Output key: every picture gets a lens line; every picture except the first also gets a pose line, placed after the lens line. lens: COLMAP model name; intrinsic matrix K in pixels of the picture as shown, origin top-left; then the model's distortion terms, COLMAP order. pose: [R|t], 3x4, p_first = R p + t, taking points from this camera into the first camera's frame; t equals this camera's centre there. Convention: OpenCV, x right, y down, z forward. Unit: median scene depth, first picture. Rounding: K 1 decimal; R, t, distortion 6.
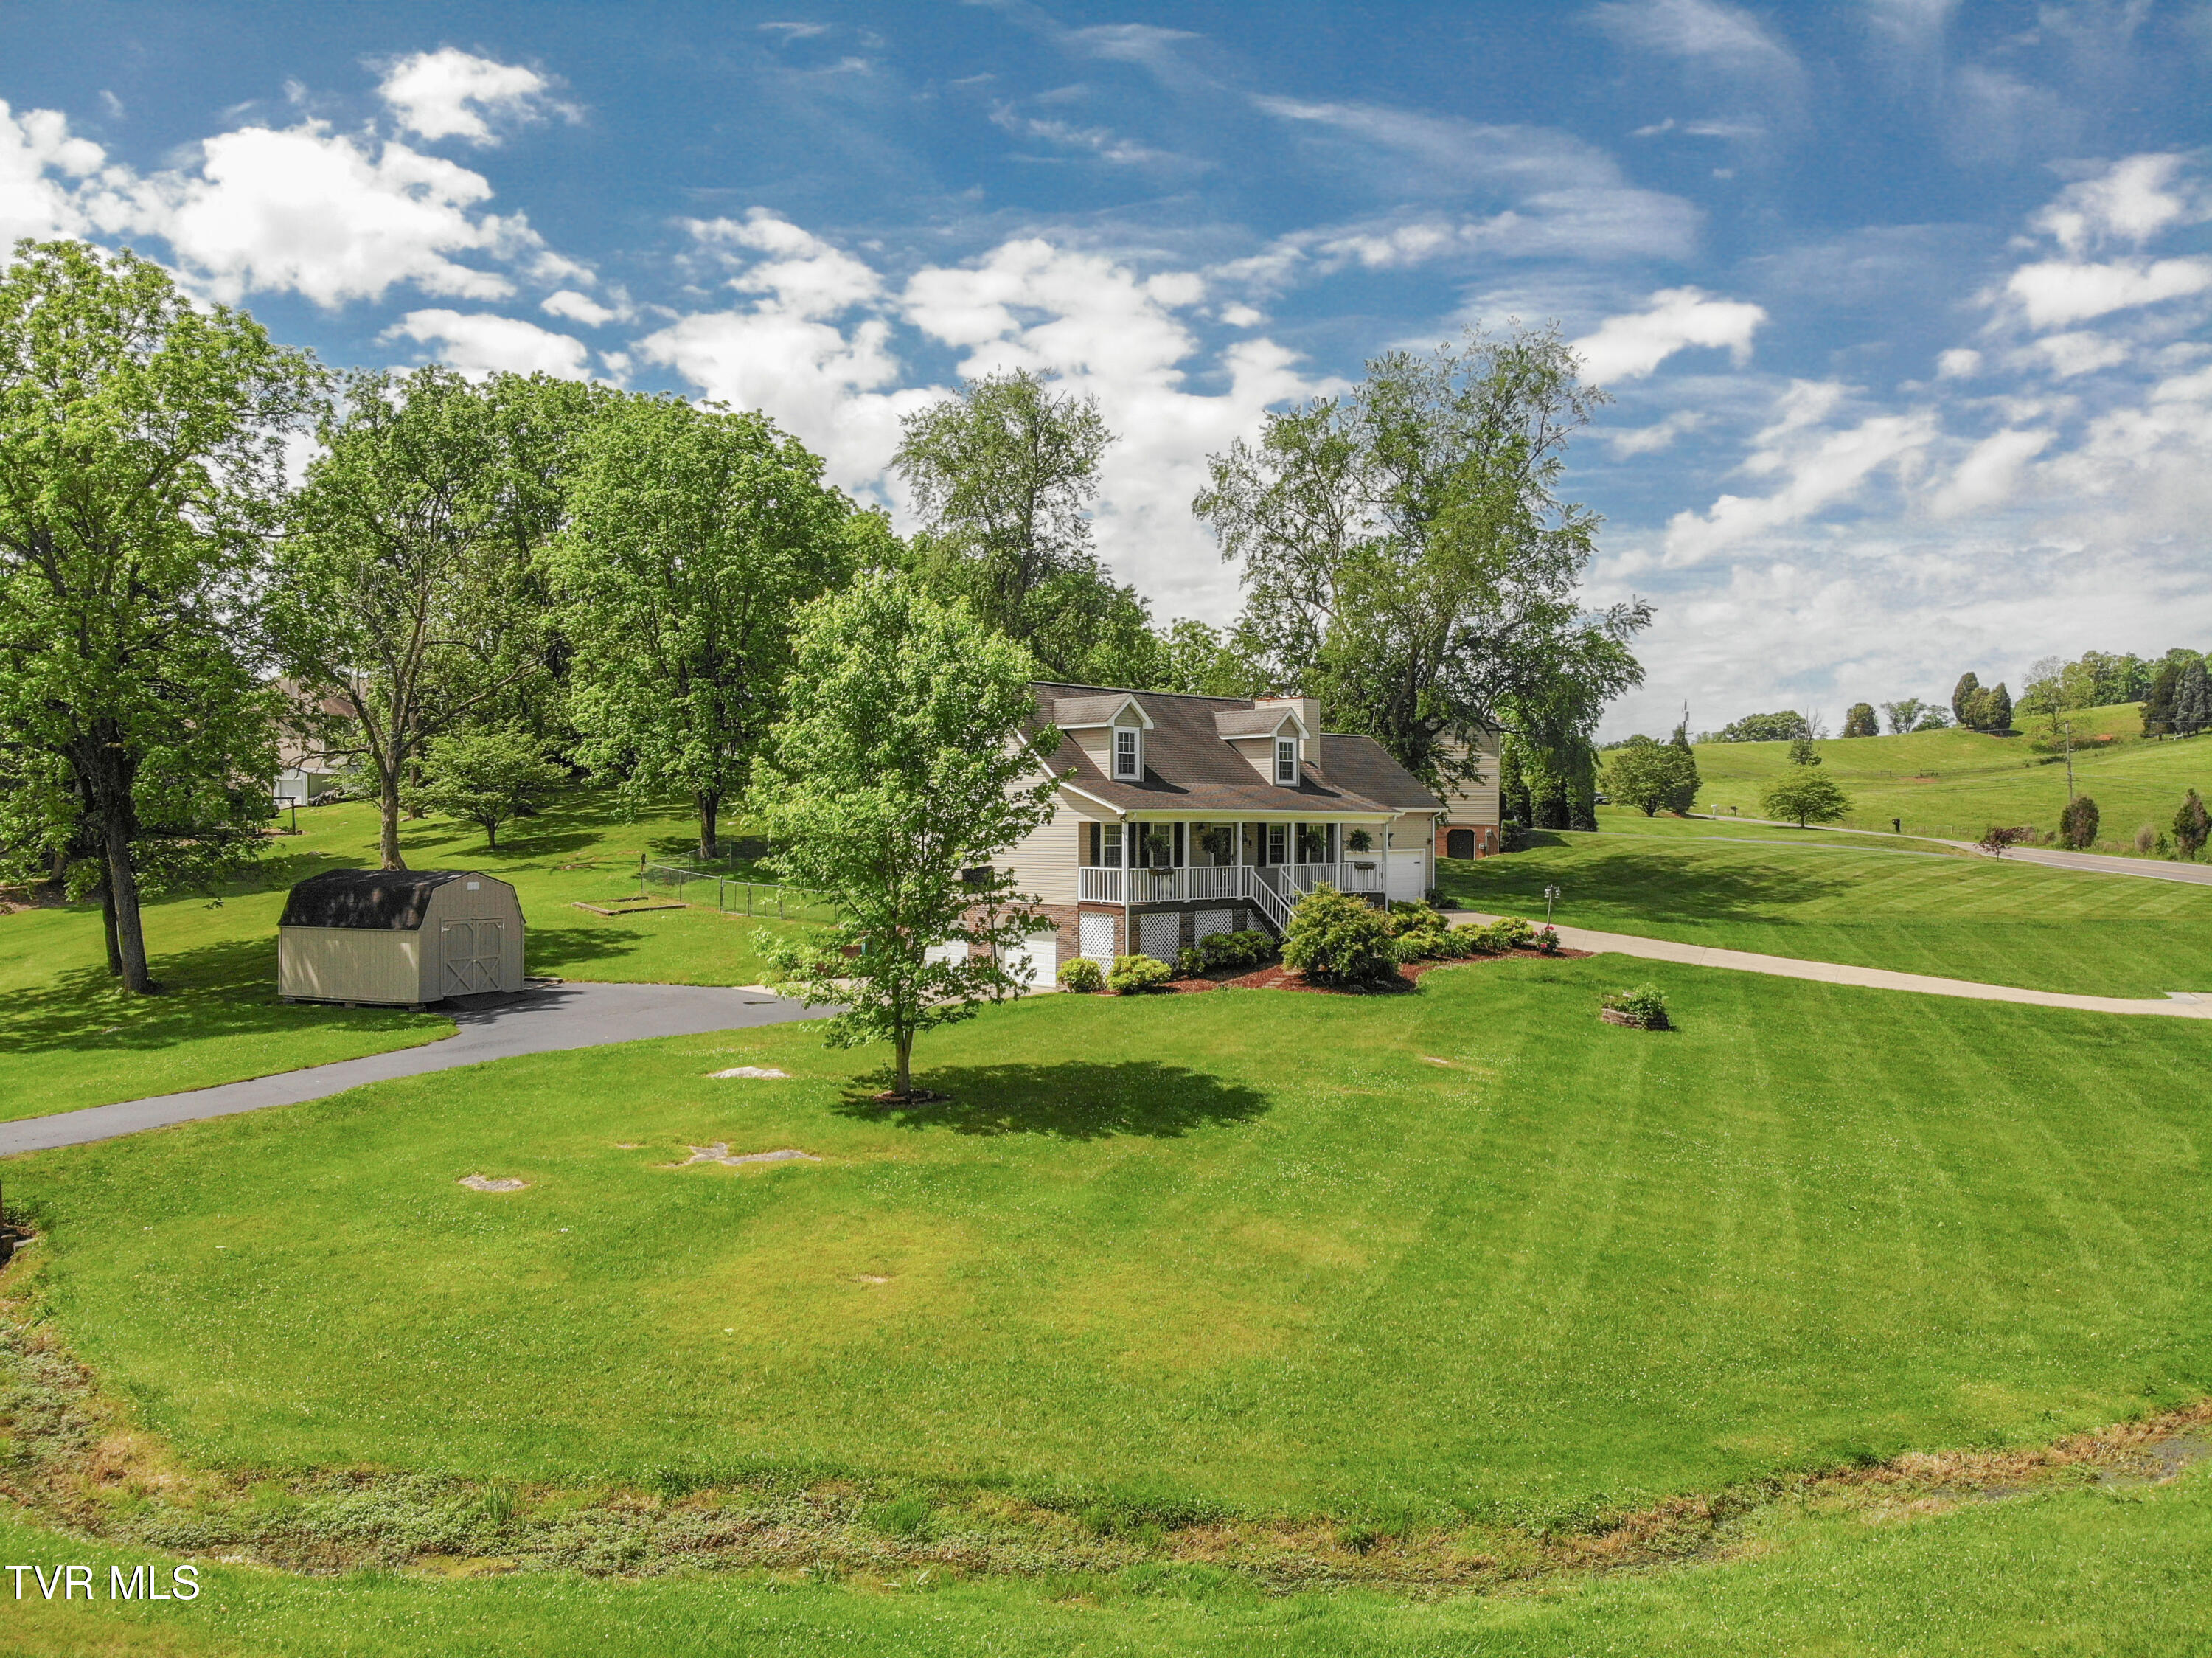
lens RADIAL K [[1611.0, 0, 1114.9], [0, 1611.0, 834.0], [0, 0, 1]] dist [0.110335, -0.259934]
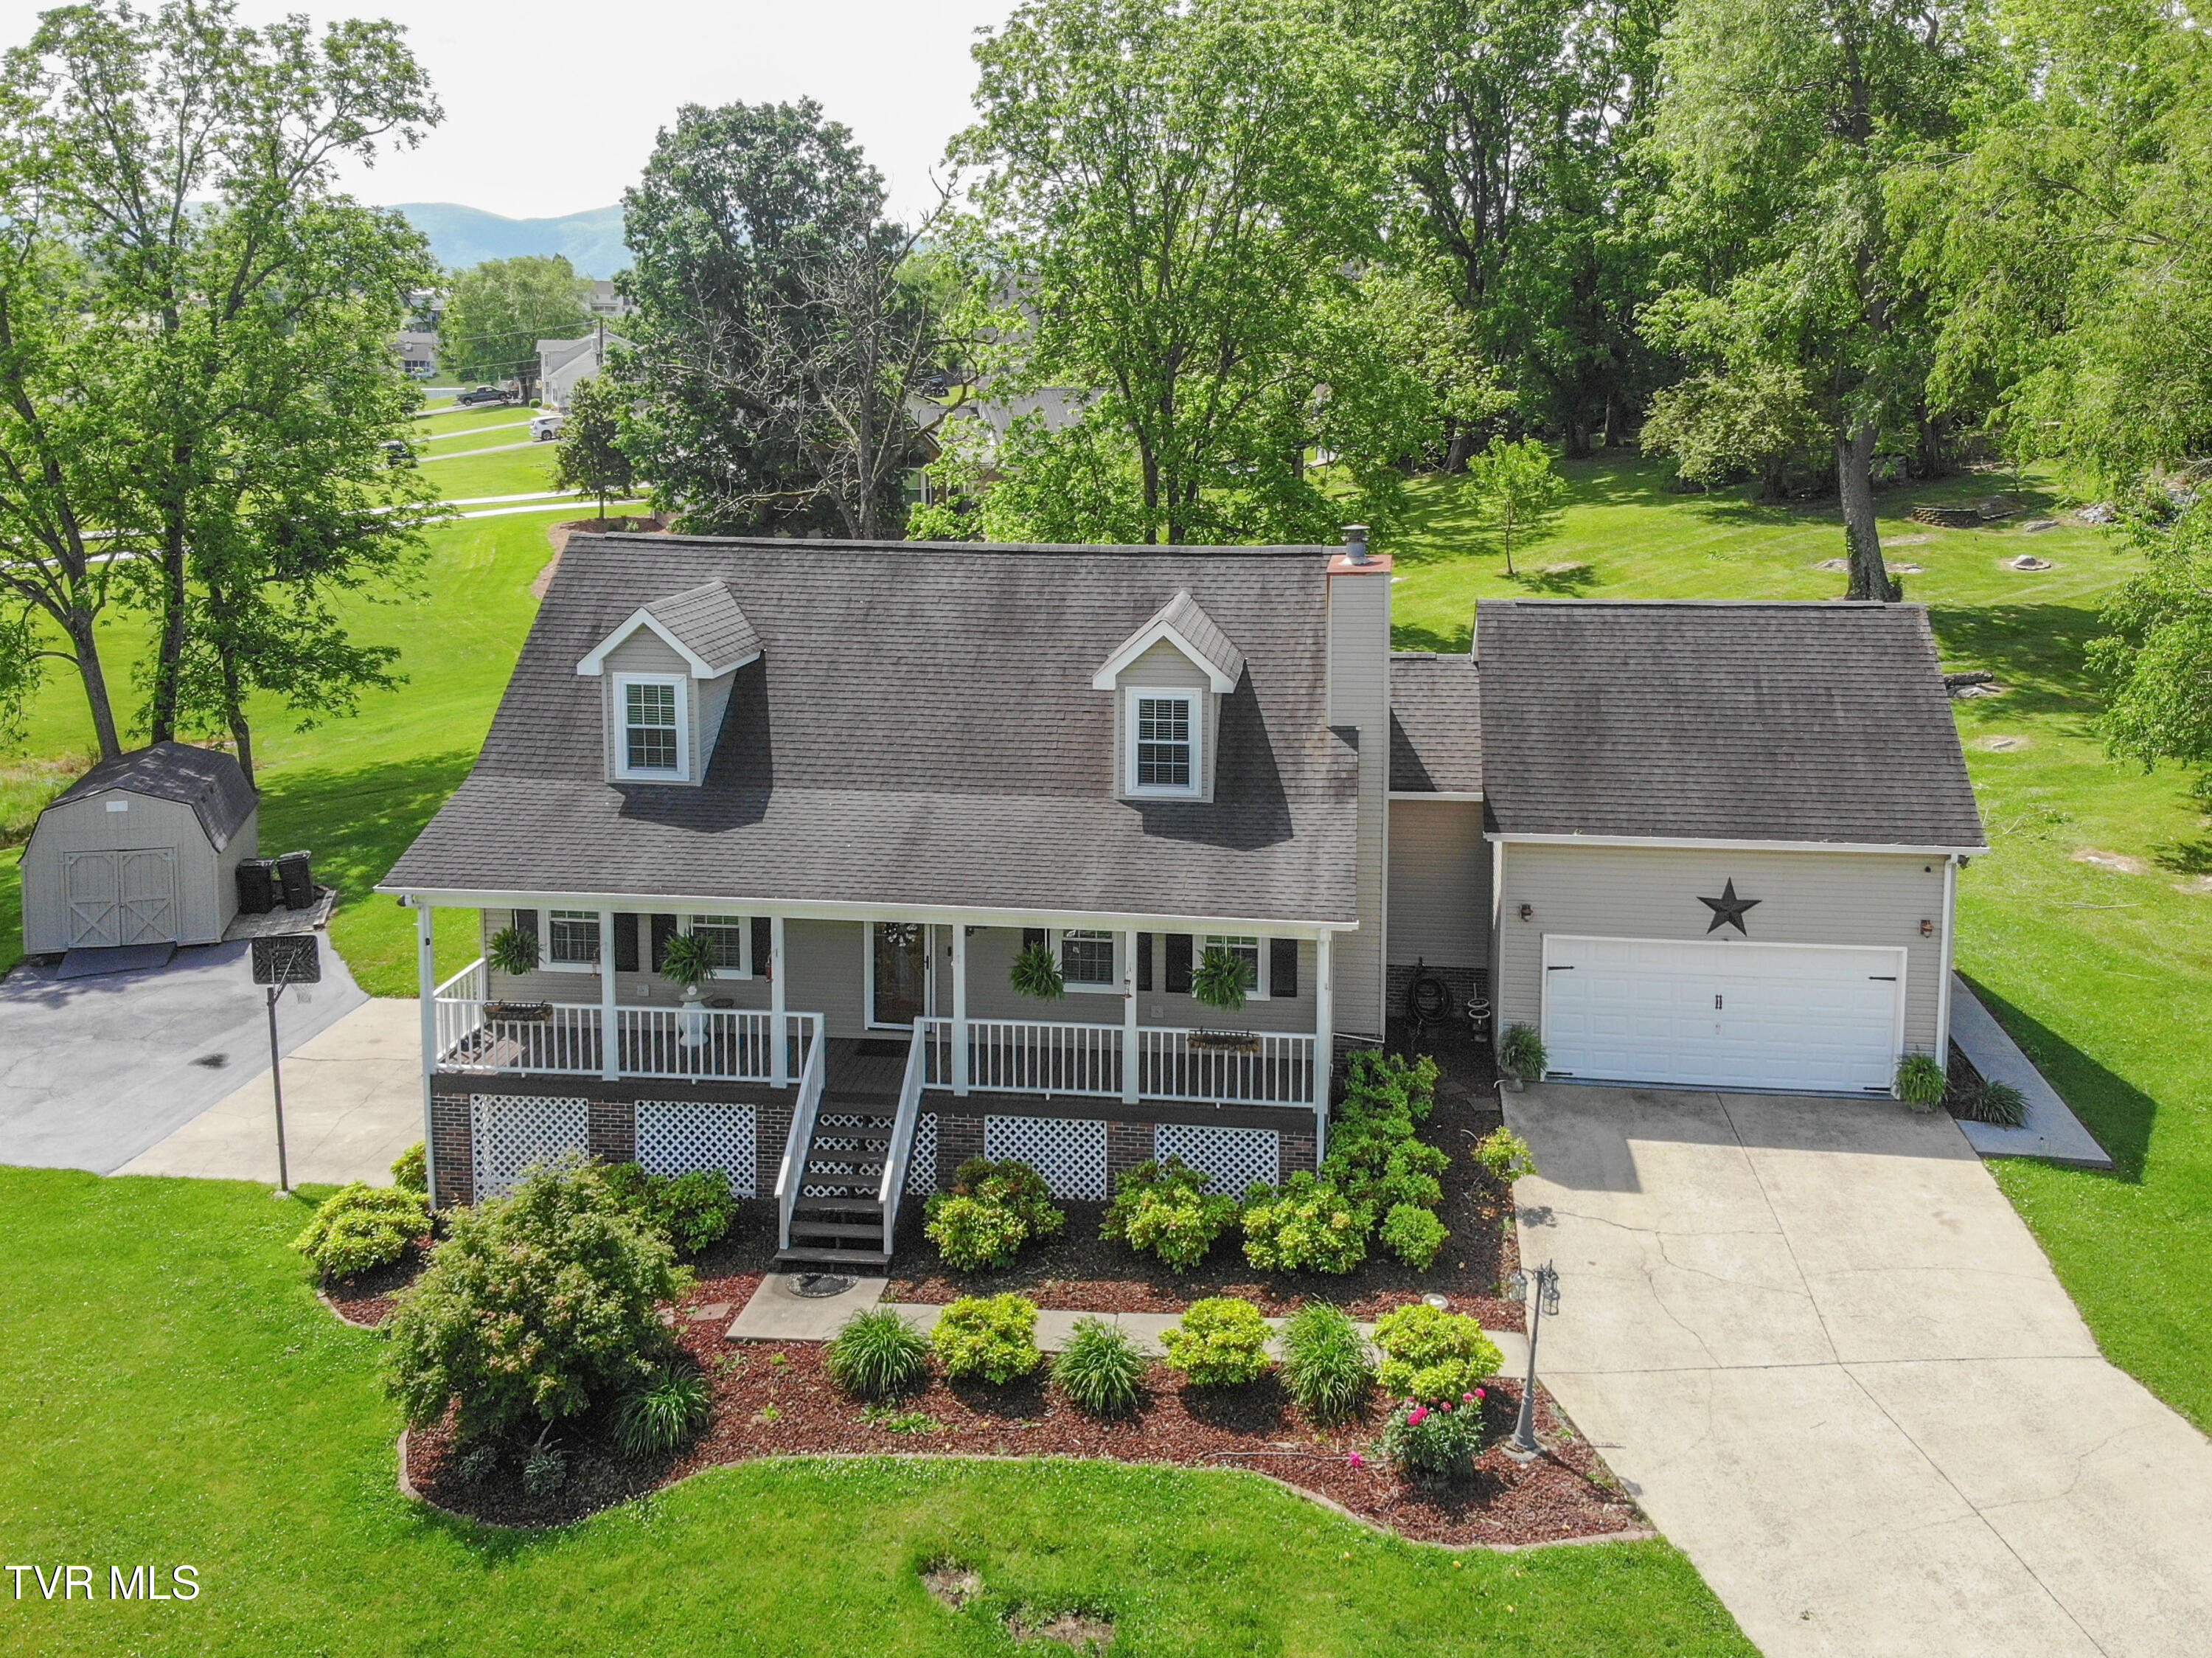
lens RADIAL K [[1942.2, 0, 1136.4], [0, 1942.2, 485.8], [0, 0, 1]] dist [0.095860, -0.139667]
pose [[0.622685, 0.054466, -0.780575, 0.419920], [-0.009685, 0.998035, 0.061914, -0.121881], [0.782413, -0.030993, 0.621988, 0.554103]]
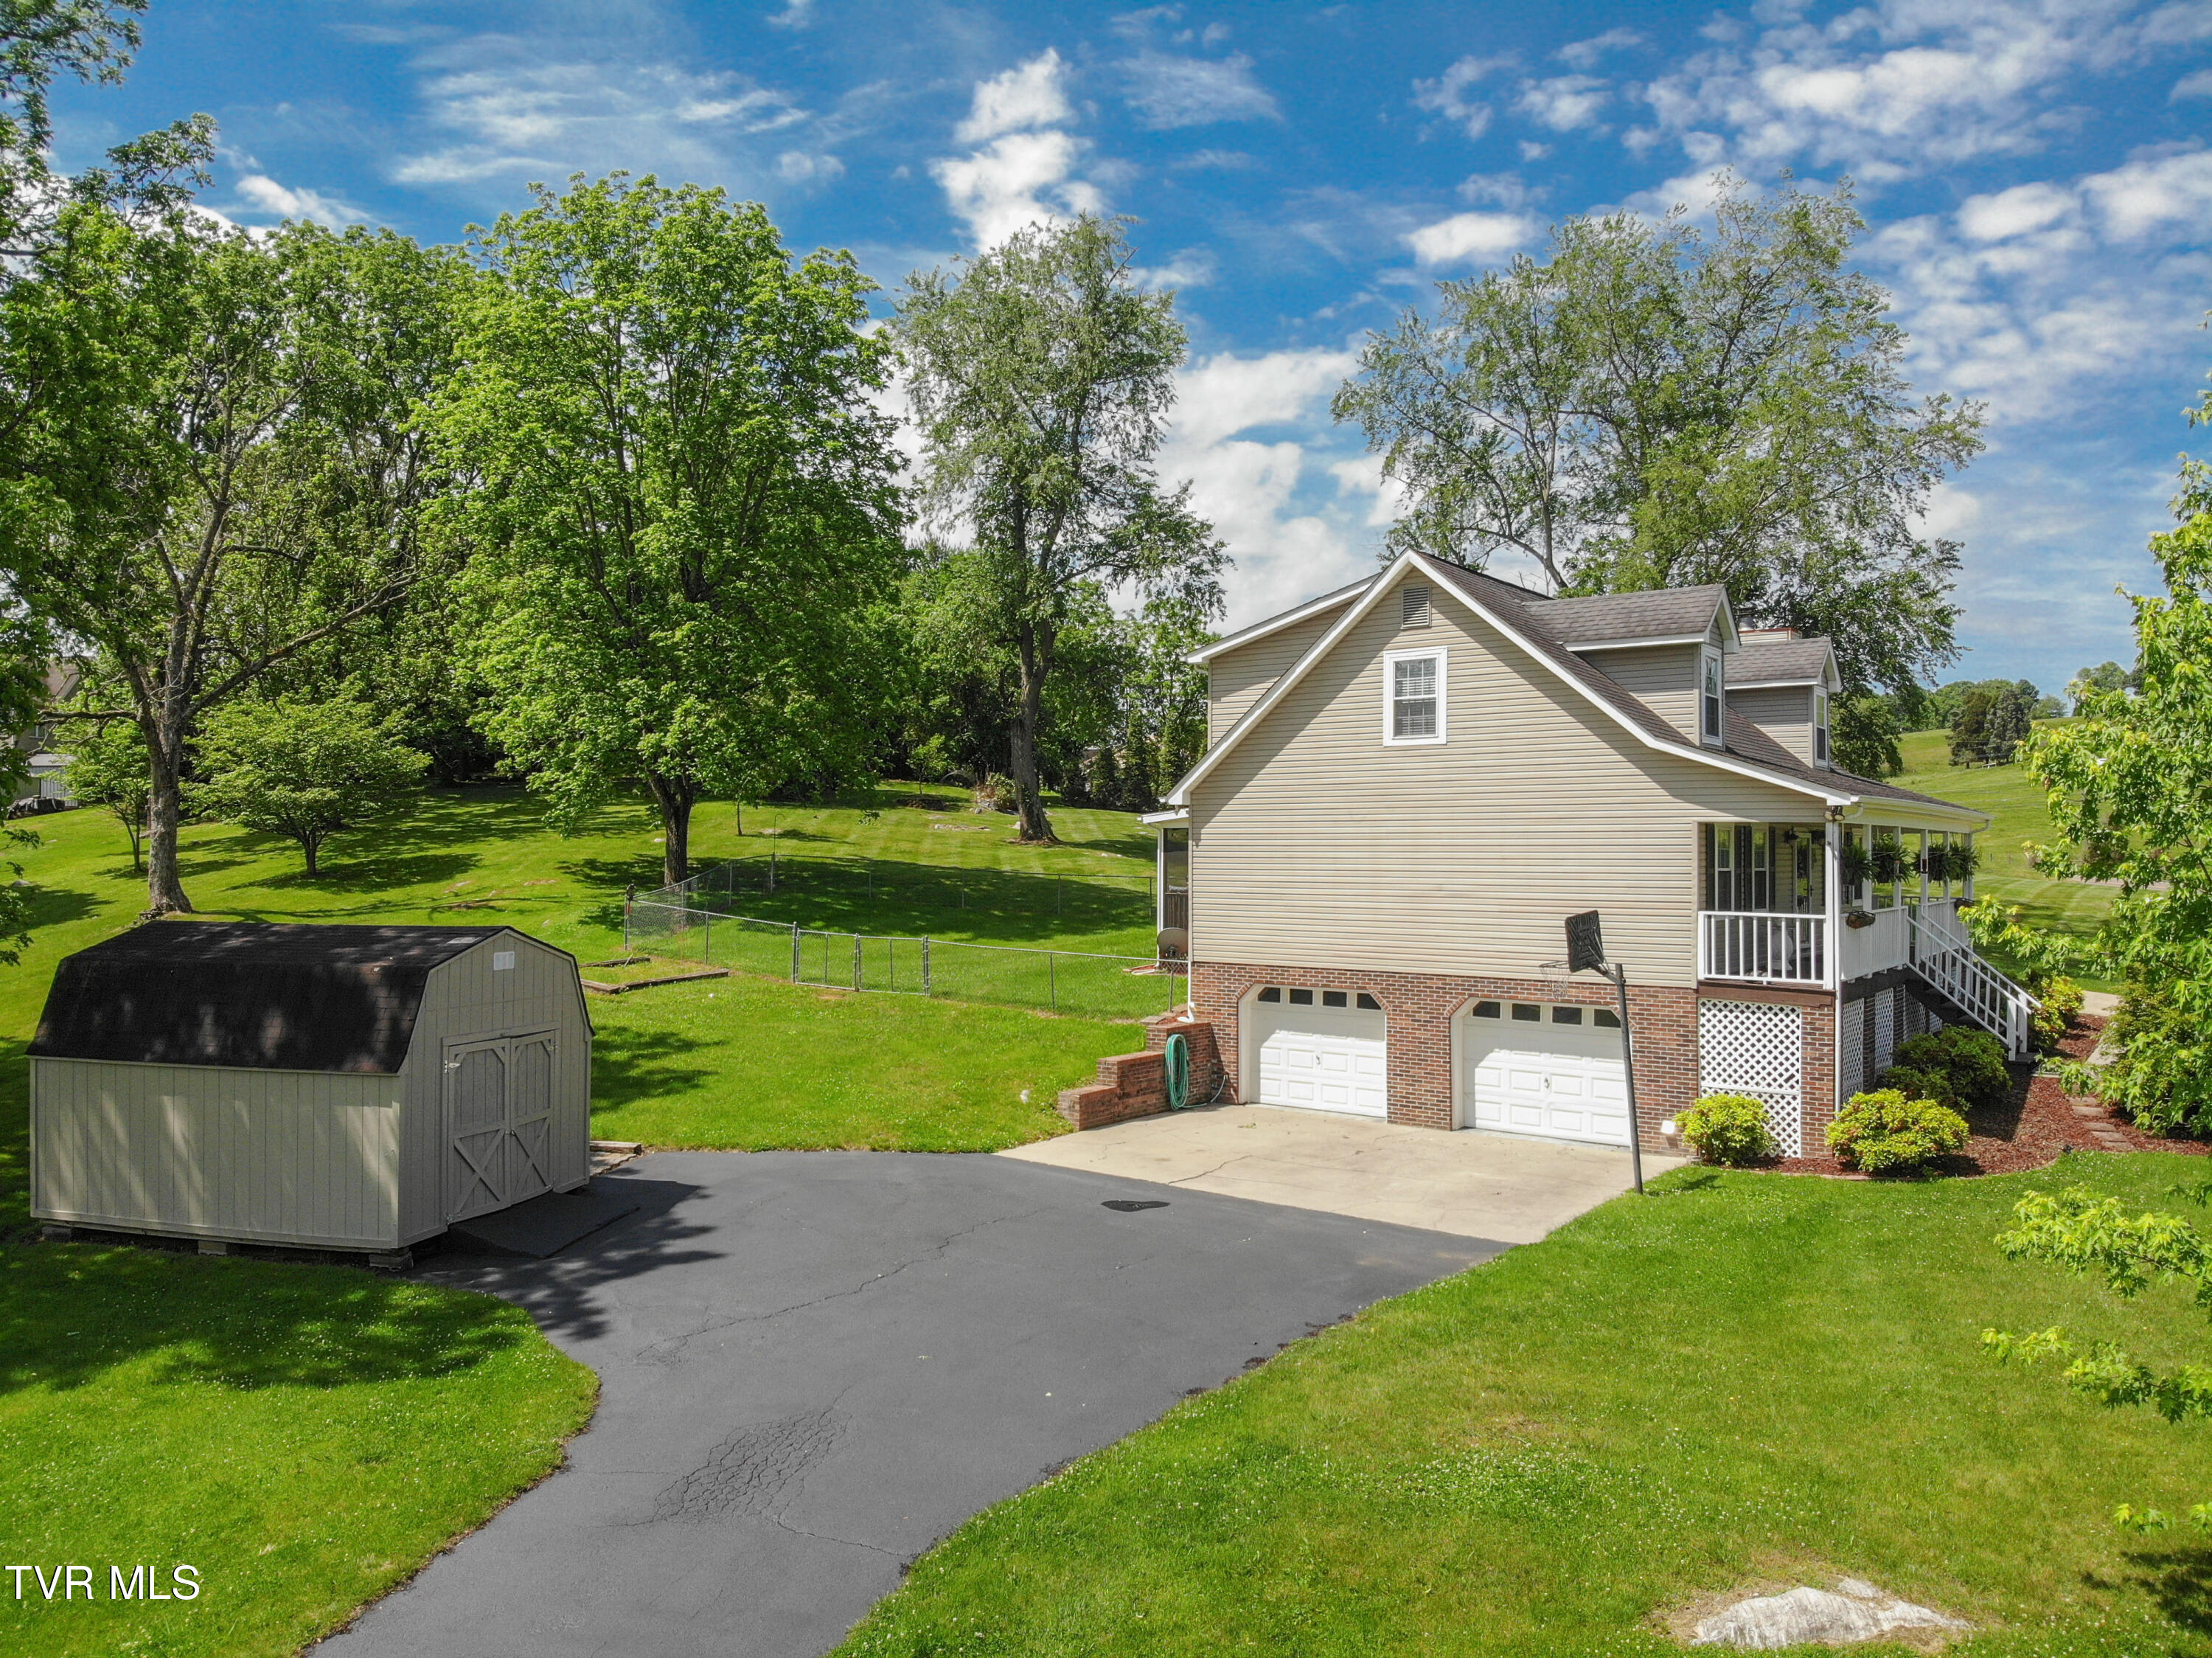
lens RADIAL K [[1611.0, 0, 1114.9], [0, 1611.0, 834.0], [0, 0, 1]] dist [0.110335, -0.259934]
pose [[0.987058, 0.003110, 0.160332, -0.207498], [-0.000336, 0.999850, -0.017327, 0.003693], [-0.160362, 0.017049, 0.986911, 0.372042]]
